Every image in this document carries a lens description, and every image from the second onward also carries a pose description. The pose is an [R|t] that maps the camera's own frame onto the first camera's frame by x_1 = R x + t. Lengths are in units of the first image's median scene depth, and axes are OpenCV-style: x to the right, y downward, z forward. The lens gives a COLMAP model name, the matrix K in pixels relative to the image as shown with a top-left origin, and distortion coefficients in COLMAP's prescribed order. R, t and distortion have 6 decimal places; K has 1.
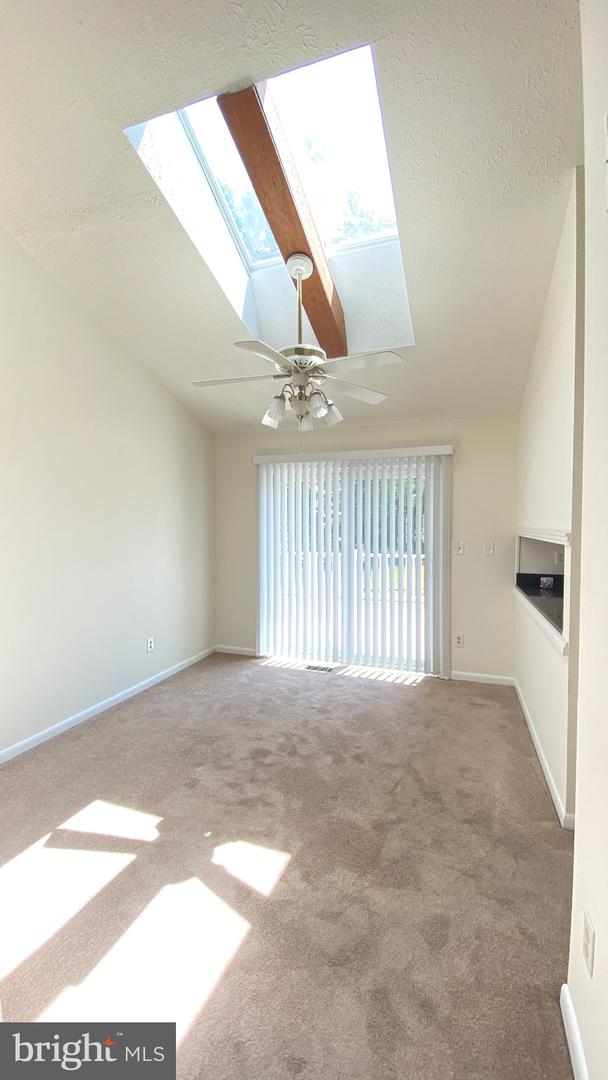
lens RADIAL K [[440.7, 0, 304.0], [0, 440.7, 540.0], [0, 0, 1]] dist [0.038637, -0.034406]
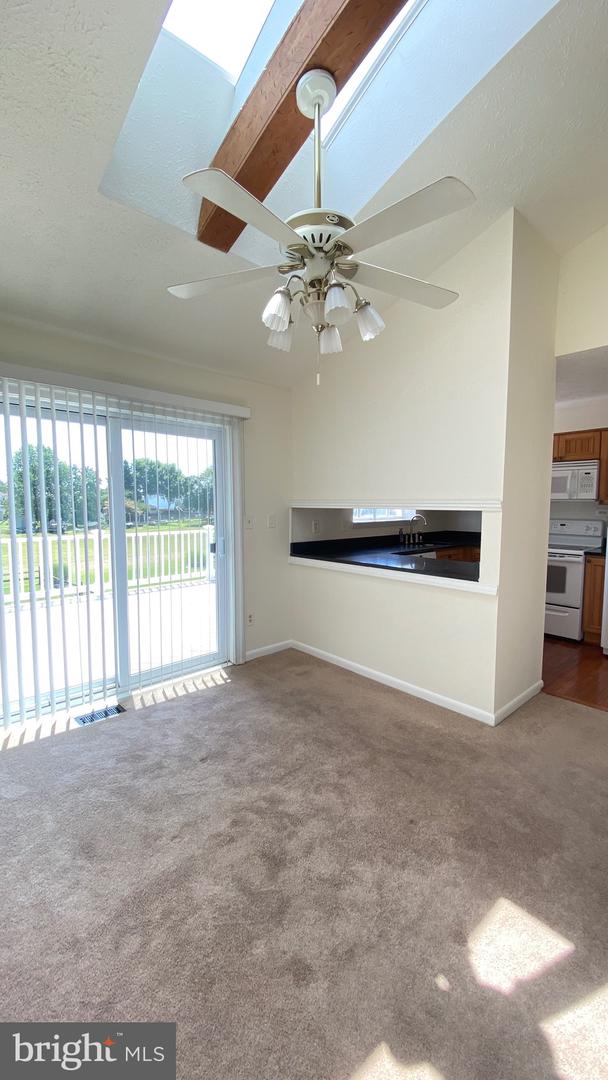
lens RADIAL K [[440.7, 0, 304.0], [0, 440.7, 540.0], [0, 0, 1]] dist [0.038637, -0.034406]
pose [[0.470067, -0.082659, 0.878752, -0.437946], [0.027360, 0.996491, 0.079099, -0.015429], [-0.882207, -0.013139, 0.470679, 0.475870]]
